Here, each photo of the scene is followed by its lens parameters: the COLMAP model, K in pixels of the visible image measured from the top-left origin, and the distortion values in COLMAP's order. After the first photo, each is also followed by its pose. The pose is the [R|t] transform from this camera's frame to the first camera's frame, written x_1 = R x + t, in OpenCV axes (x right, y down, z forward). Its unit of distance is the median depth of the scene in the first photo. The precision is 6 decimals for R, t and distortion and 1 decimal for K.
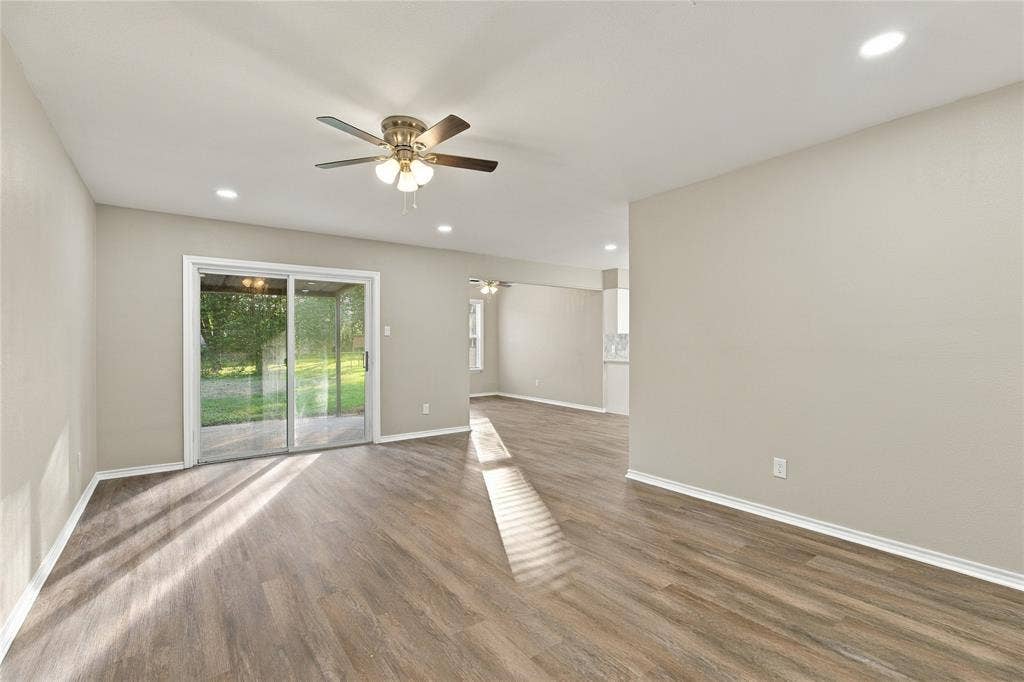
lens RADIAL K [[453.9, 0, 513.8], [0, 453.9, 344.7], [0, 0, 1]] dist [-0.010475, 0.001123]
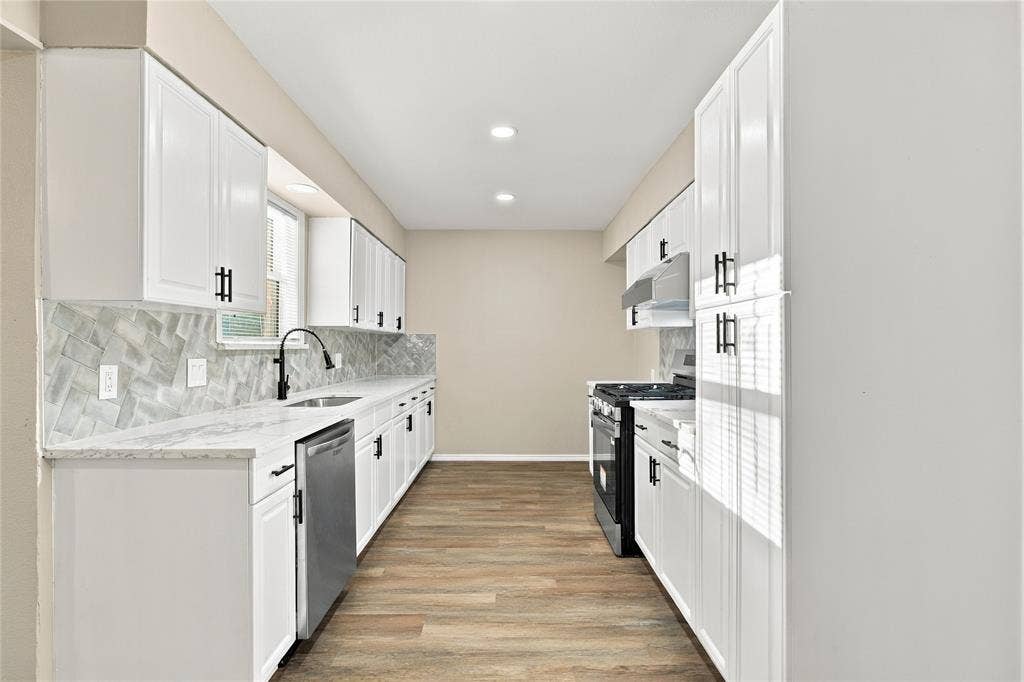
lens RADIAL K [[506.6, 0, 513.8], [0, 506.6, 349.1], [0, 0, 1]] dist [-0.015909, 0.001512]
pose [[0.604095, 0.001778, 0.796910, 0.369533], [-0.000234, 0.999998, -0.002054, -0.010055], [-0.796912, 0.001054, 0.604094, 1.768443]]
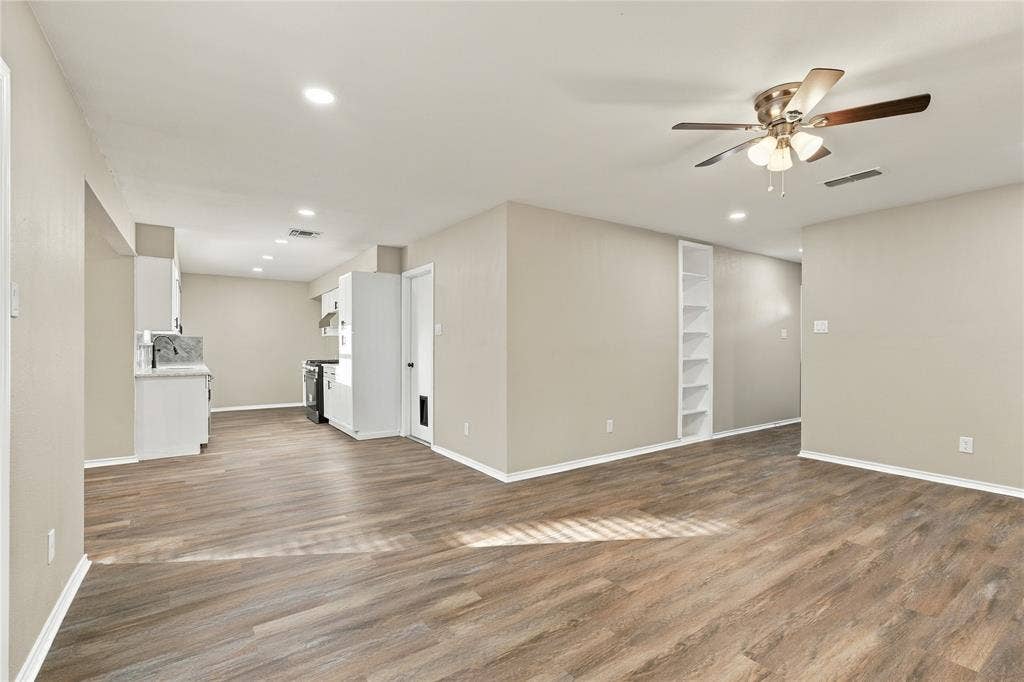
lens RADIAL K [[453.9, 0, 514.6], [0, 453.9, 352.4], [0, 0, 1]] dist [-0.010475, 0.001123]
pose [[0.044492, -0.011289, 0.998946, -0.875046], [0.004452, 0.999928, 0.011102, 0.003699], [-0.999000, 0.003953, 0.044539, 1.147633]]
